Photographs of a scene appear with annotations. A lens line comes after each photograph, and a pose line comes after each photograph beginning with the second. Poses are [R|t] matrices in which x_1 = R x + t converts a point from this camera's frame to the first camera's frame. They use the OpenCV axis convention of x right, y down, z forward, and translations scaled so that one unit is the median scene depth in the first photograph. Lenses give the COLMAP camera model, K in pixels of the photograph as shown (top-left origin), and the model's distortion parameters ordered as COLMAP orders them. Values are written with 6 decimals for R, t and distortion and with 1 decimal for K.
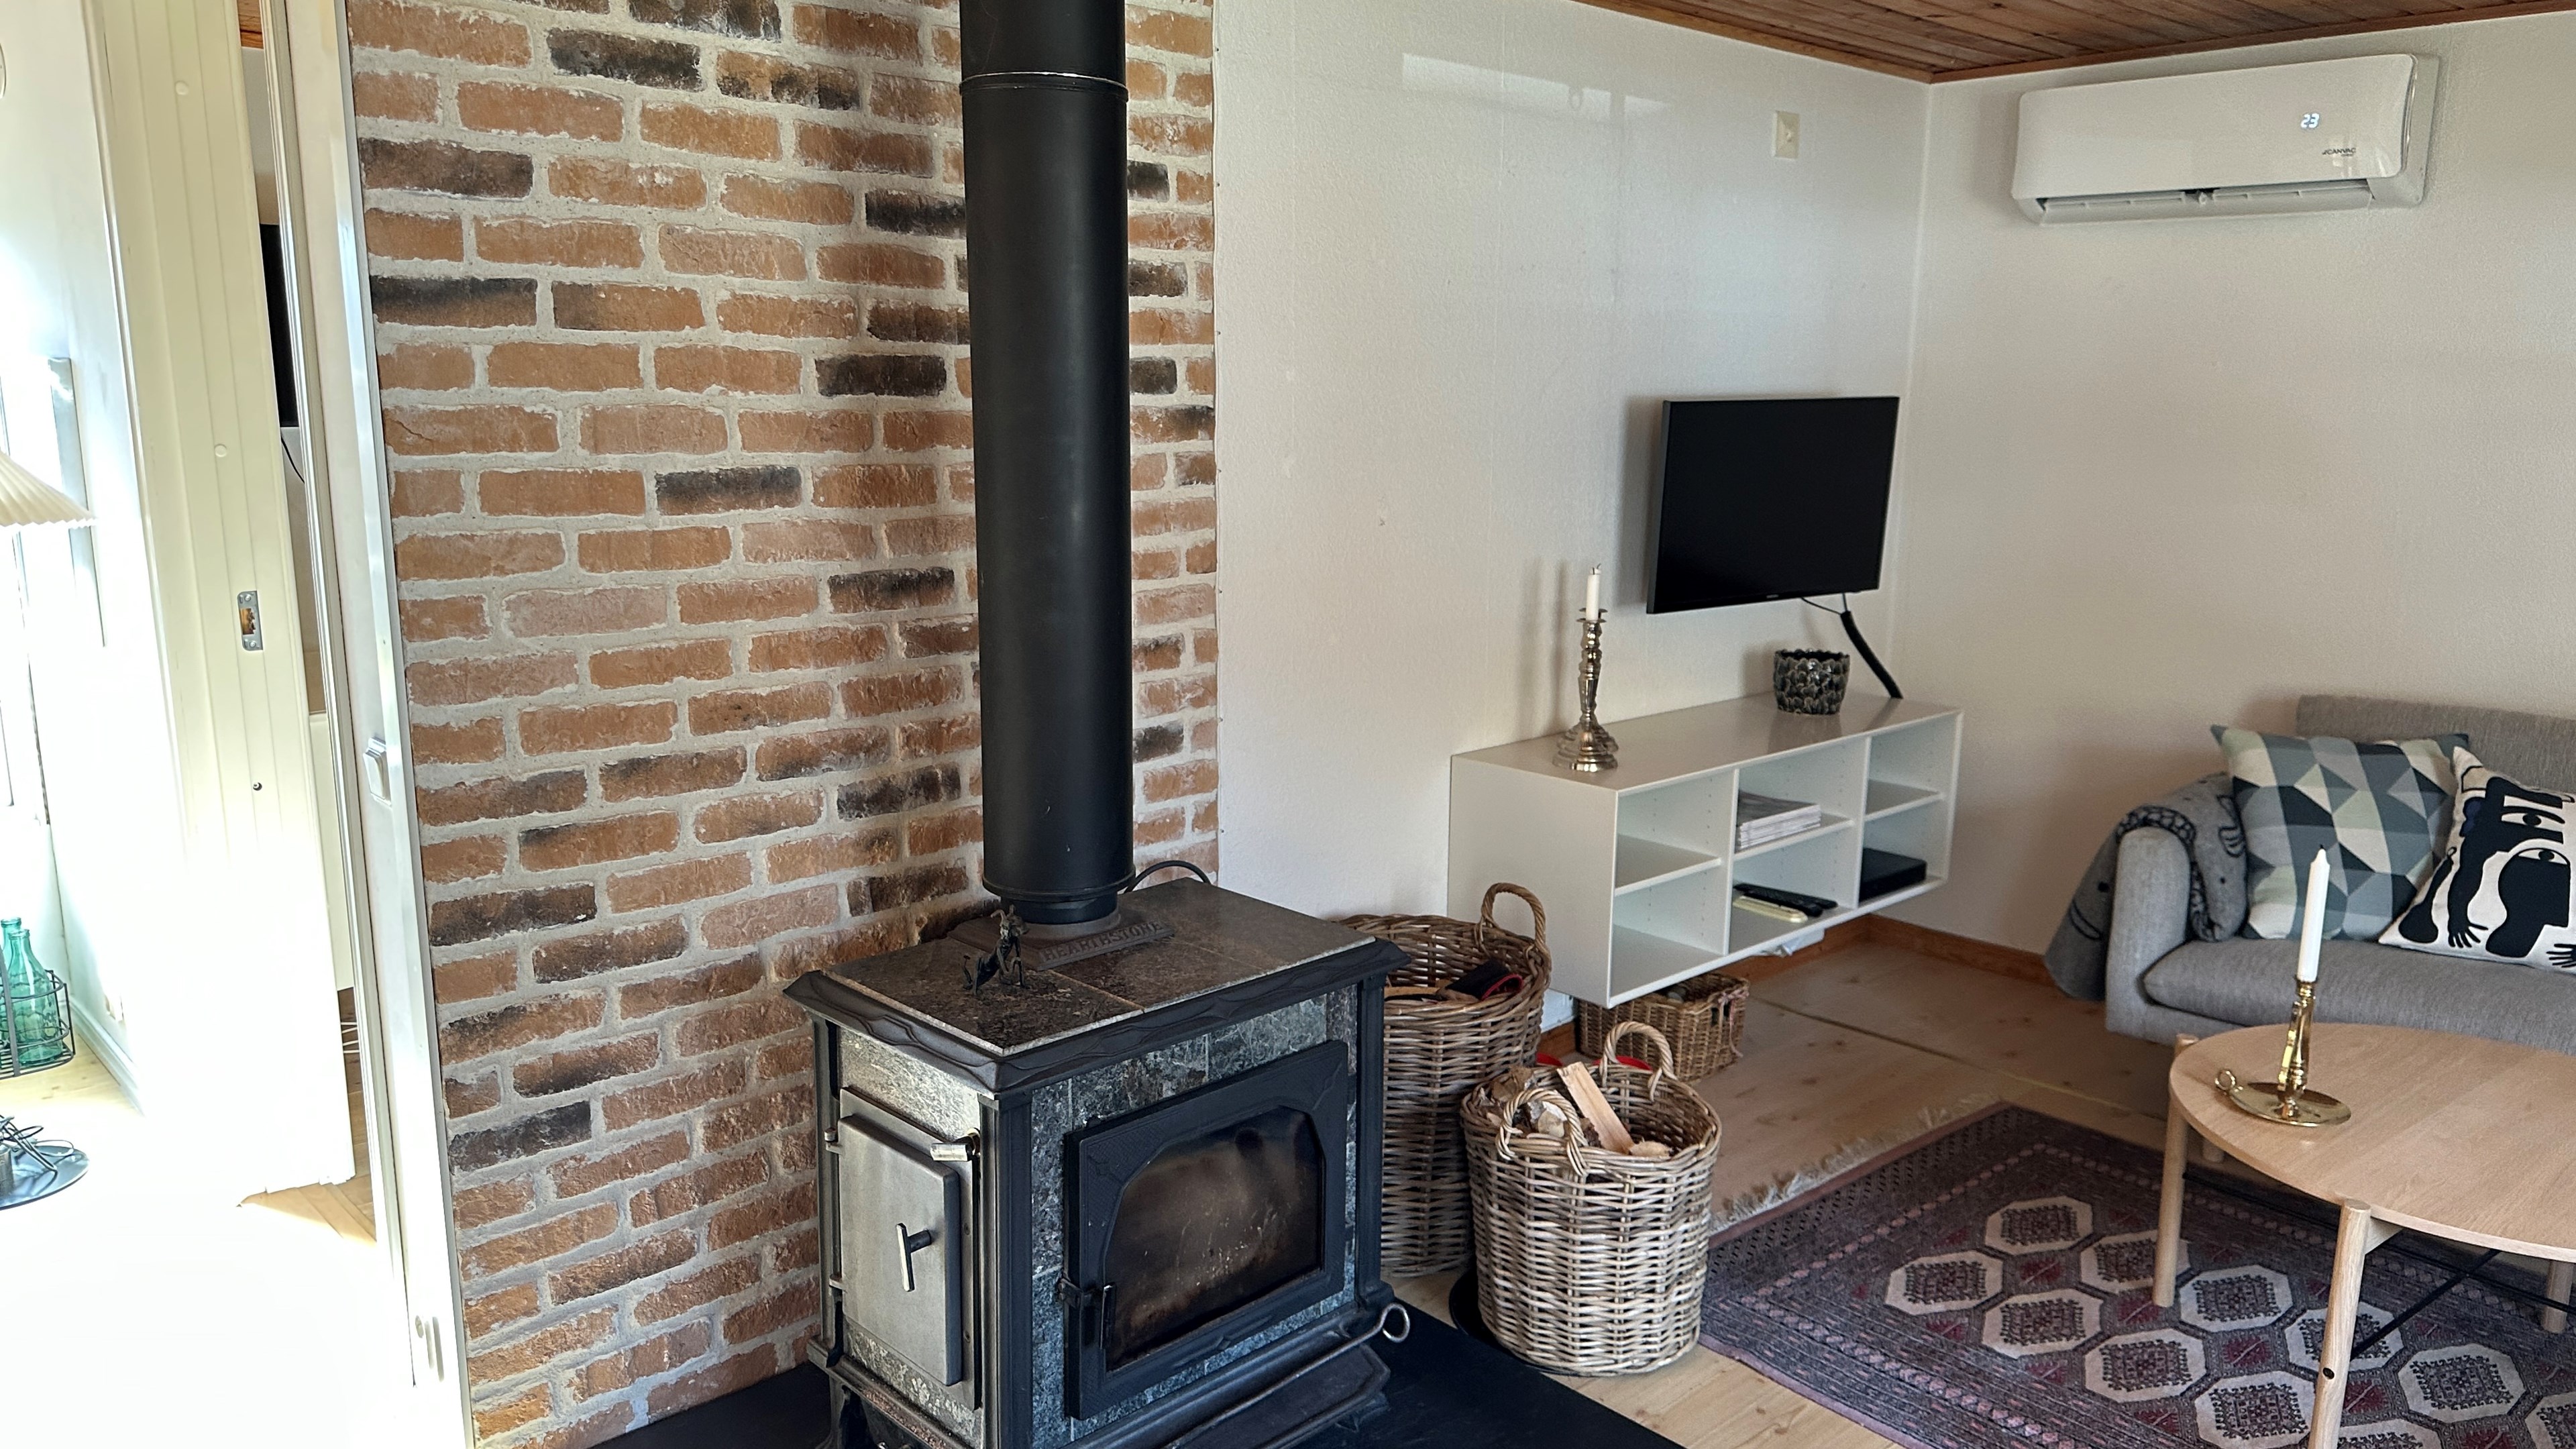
lens RADIAL K [[1815.2, 0, 1292.5], [0, 1815.2, 738.8], [0, 0, 1]] dist [0.028890, -0.042785]
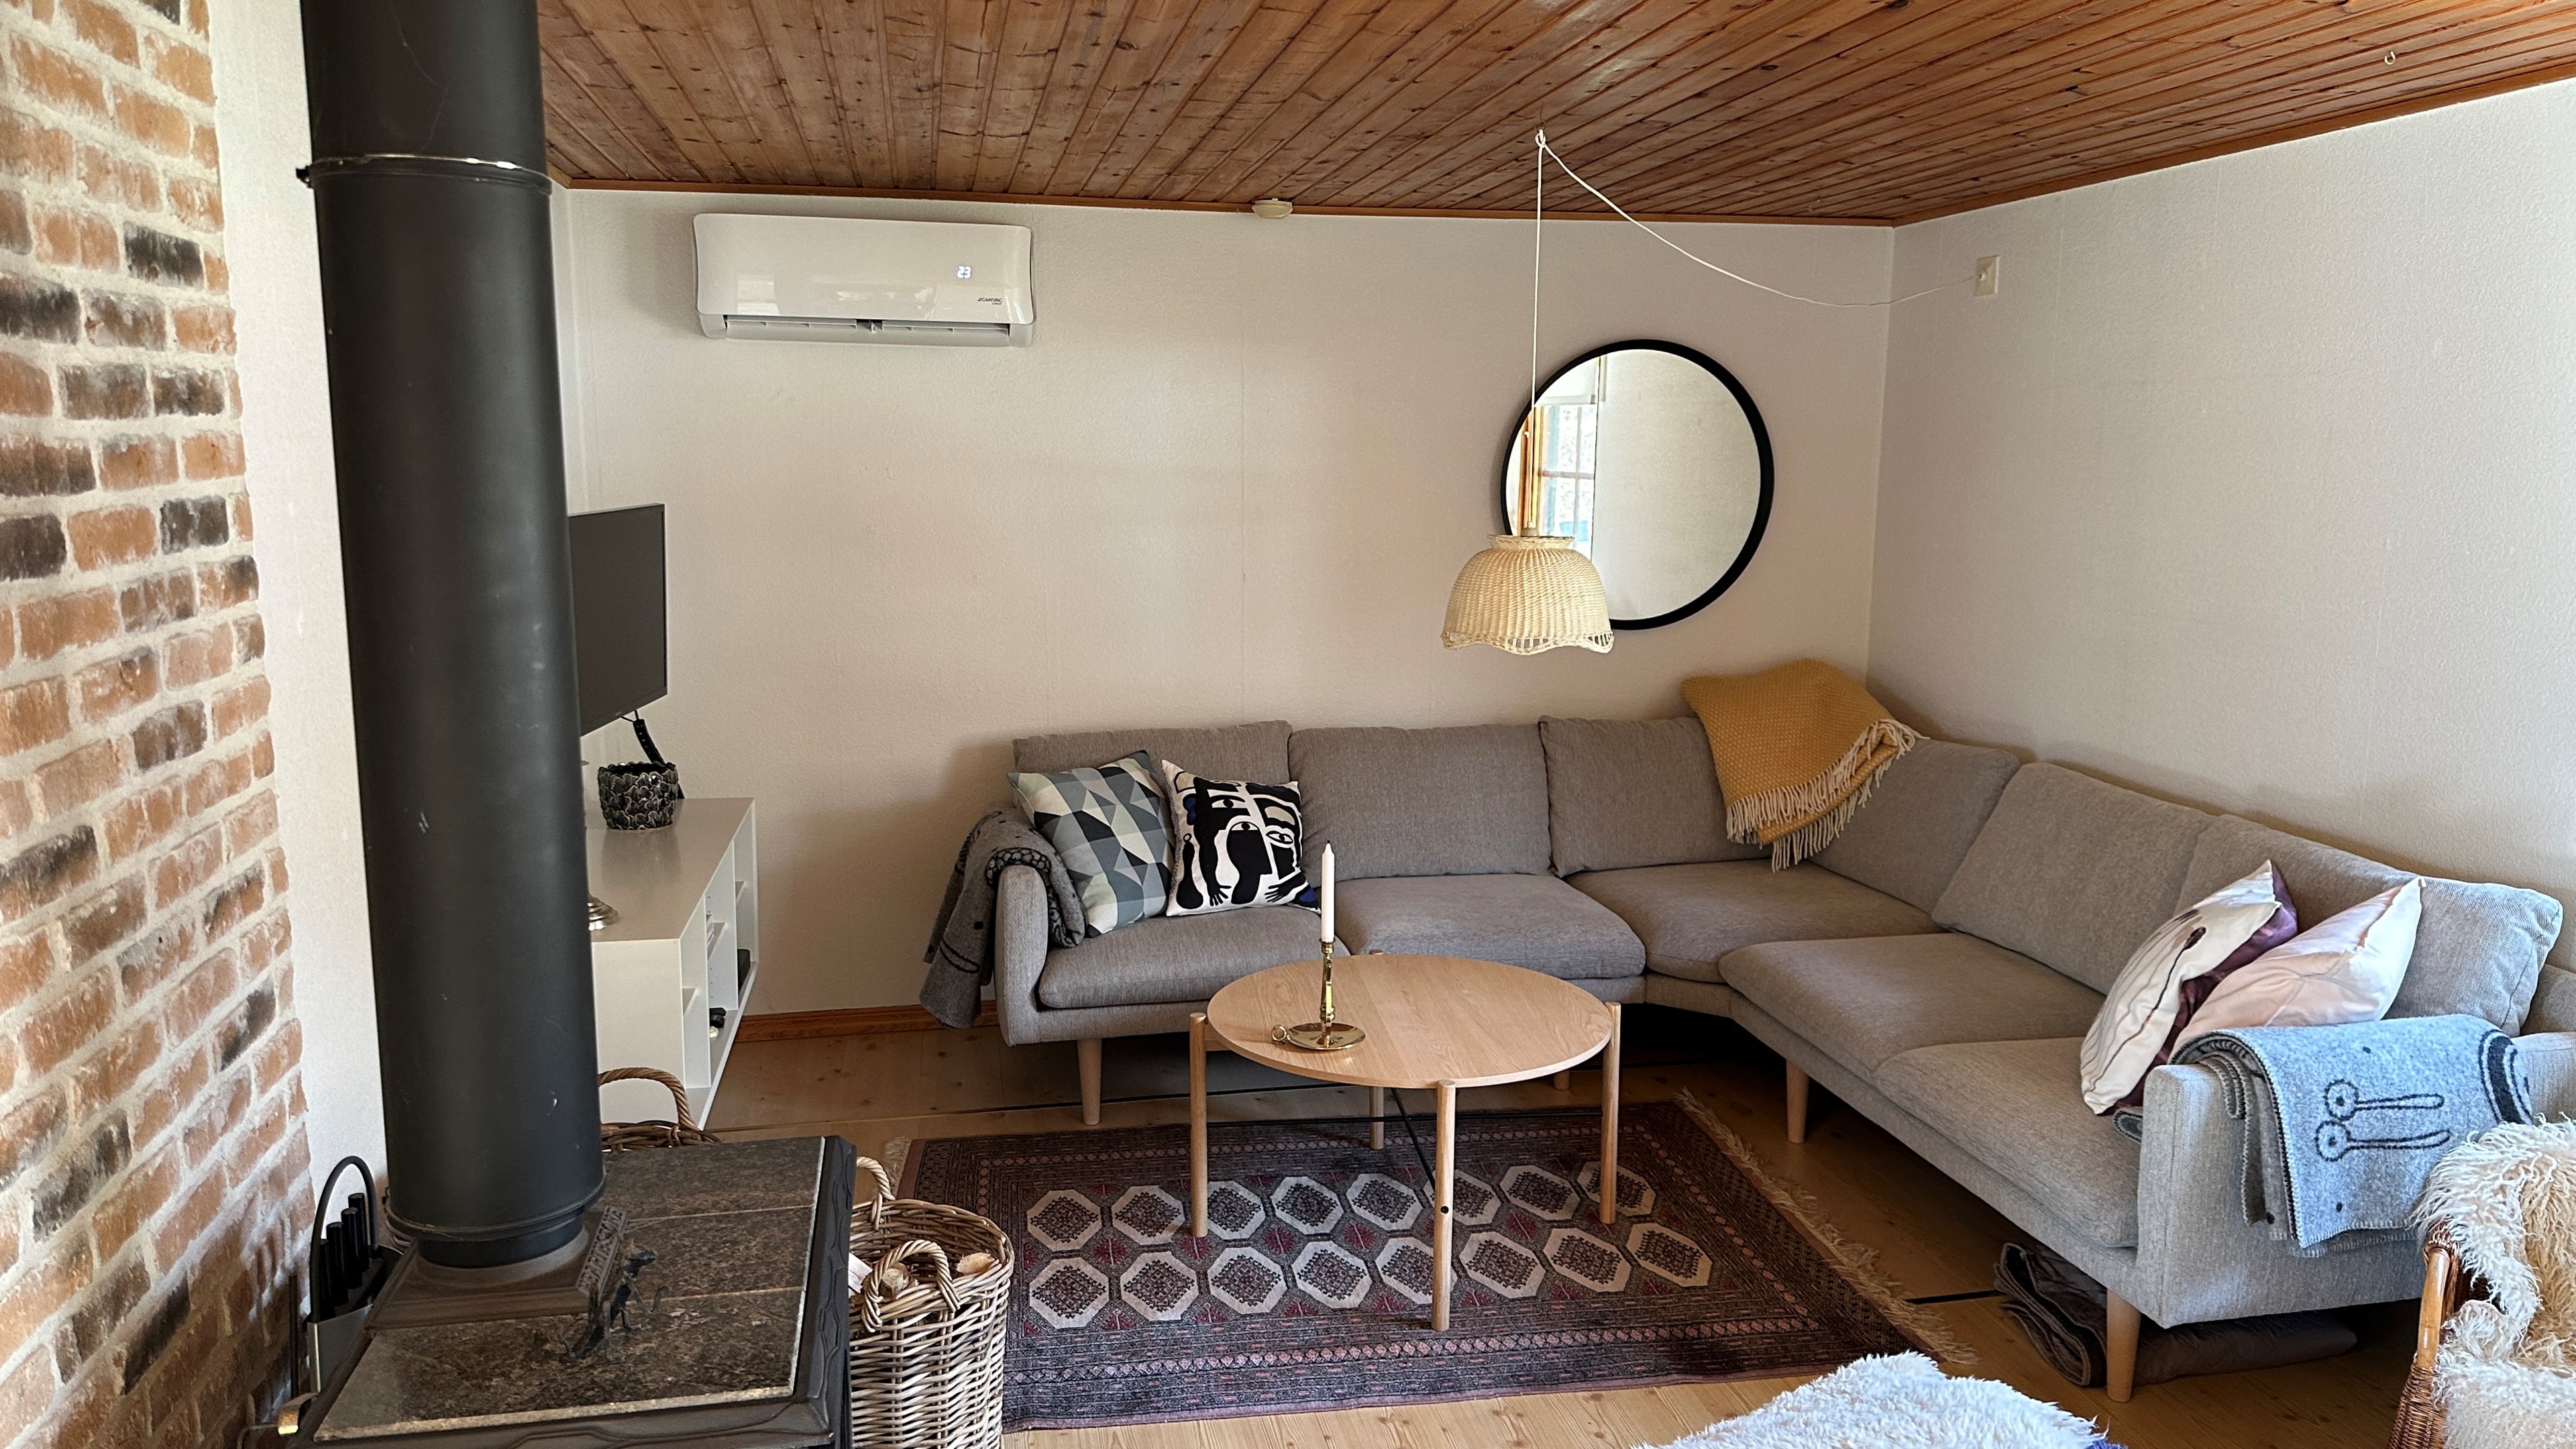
lens RADIAL K [[1793.4, 0, 1295.3], [0, 1793.4, 733.3], [0, 0, 1]] dist [0.056759, -0.068356]
pose [[0.529406, -0.139447, 0.836830, -0.547695], [0.165116, 0.984472, 0.059592, -0.104333], [-0.832146, 0.106626, 0.544210, 0.282858]]
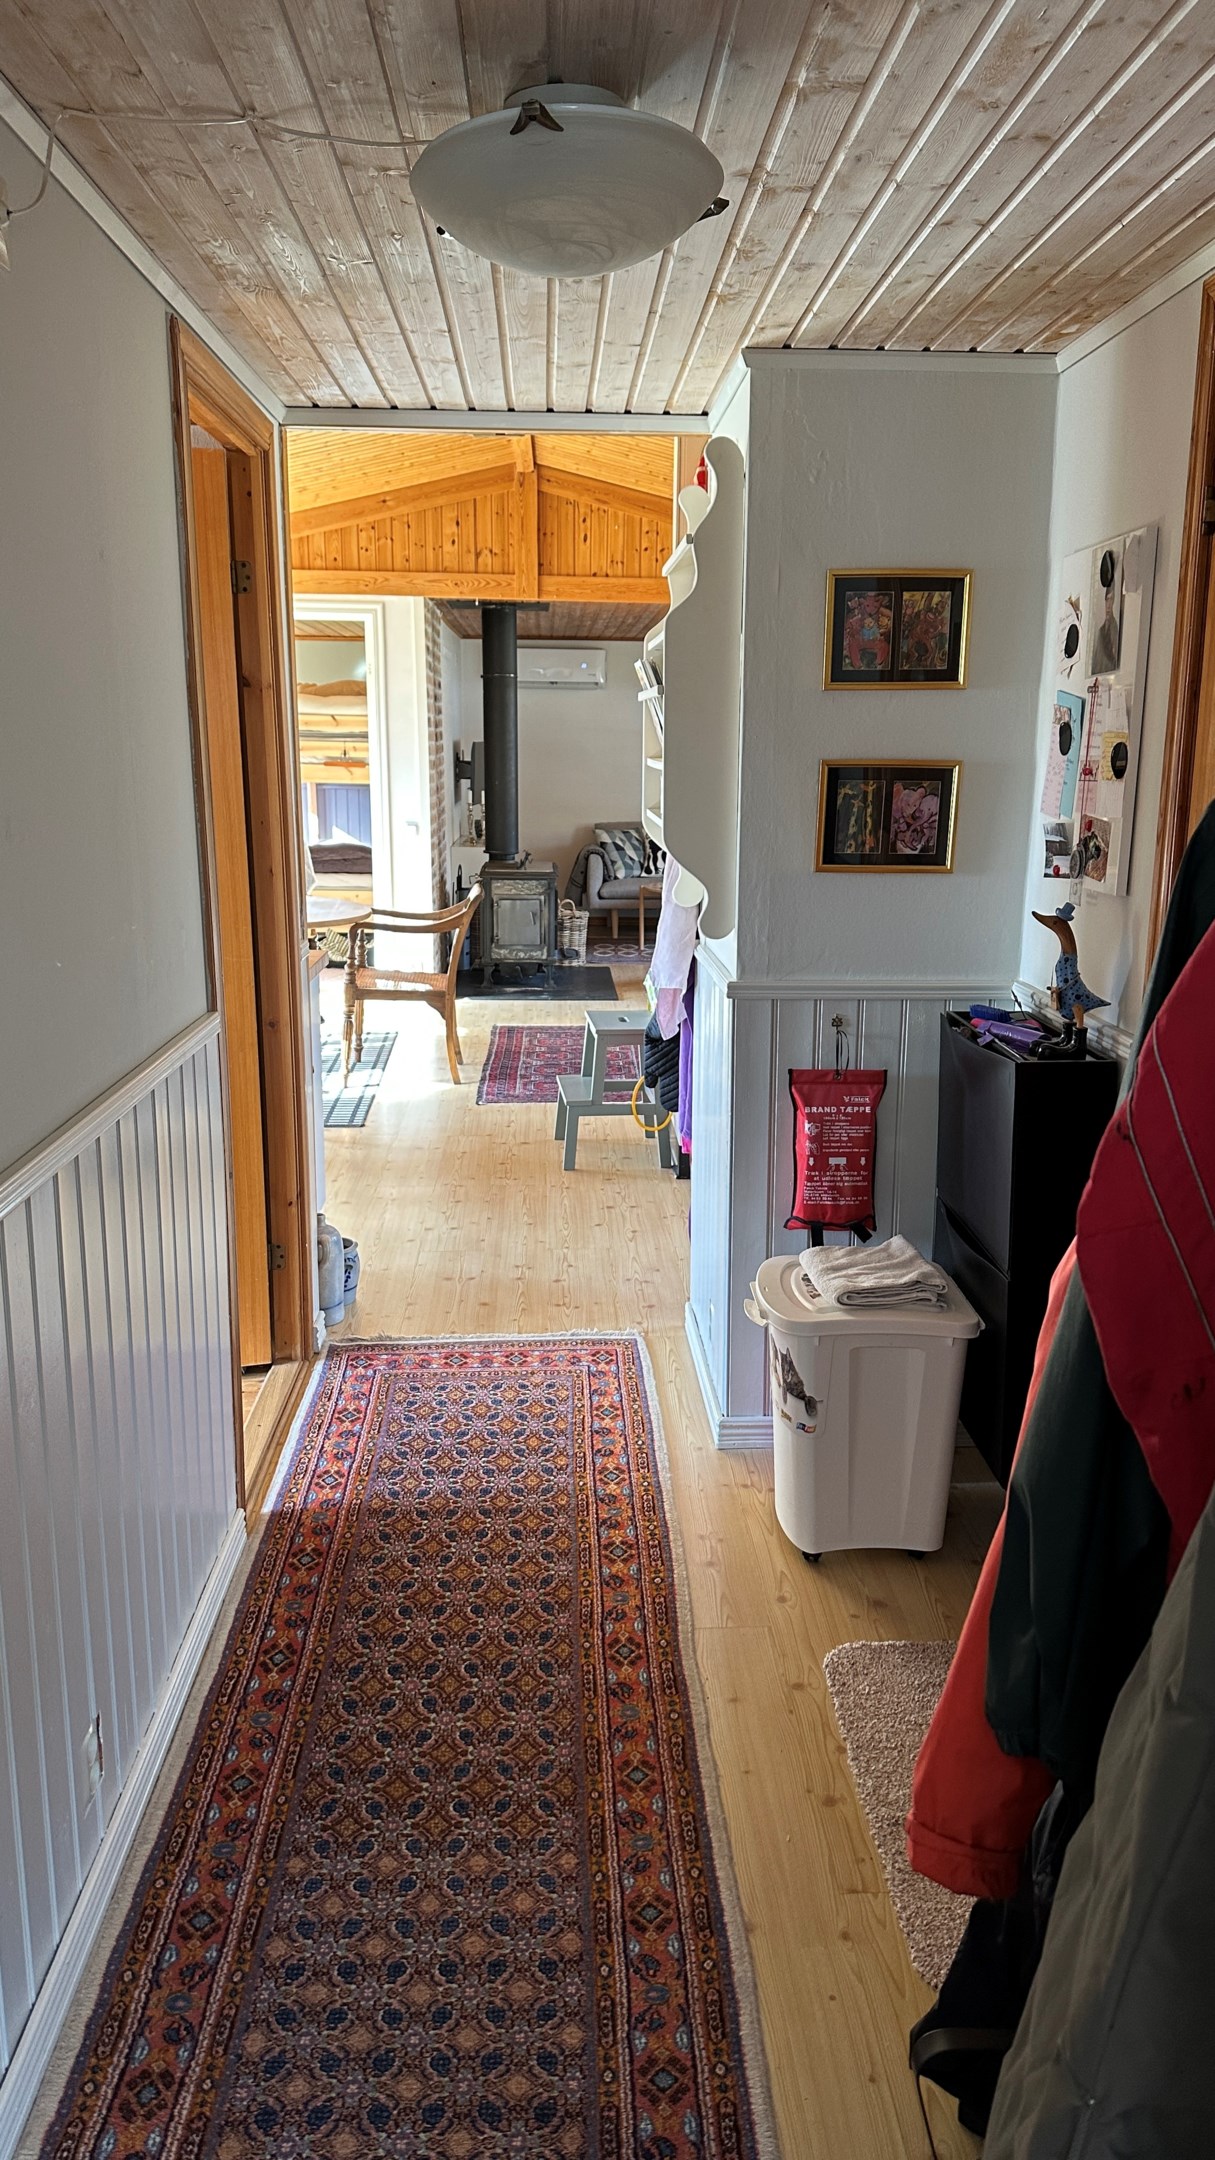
lens RADIAL K [[1503.8, 0, 607.5], [0, 1503.8, 1080.0], [0, 0, 1]] dist [0.056759, -0.068356]
pose [[0.655888, -0.170080, 0.735448, -2.685180], [0.139220, 0.984828, 0.103592, 0.267404], [-0.741909, 0.034444, 0.669615, -1.585268]]
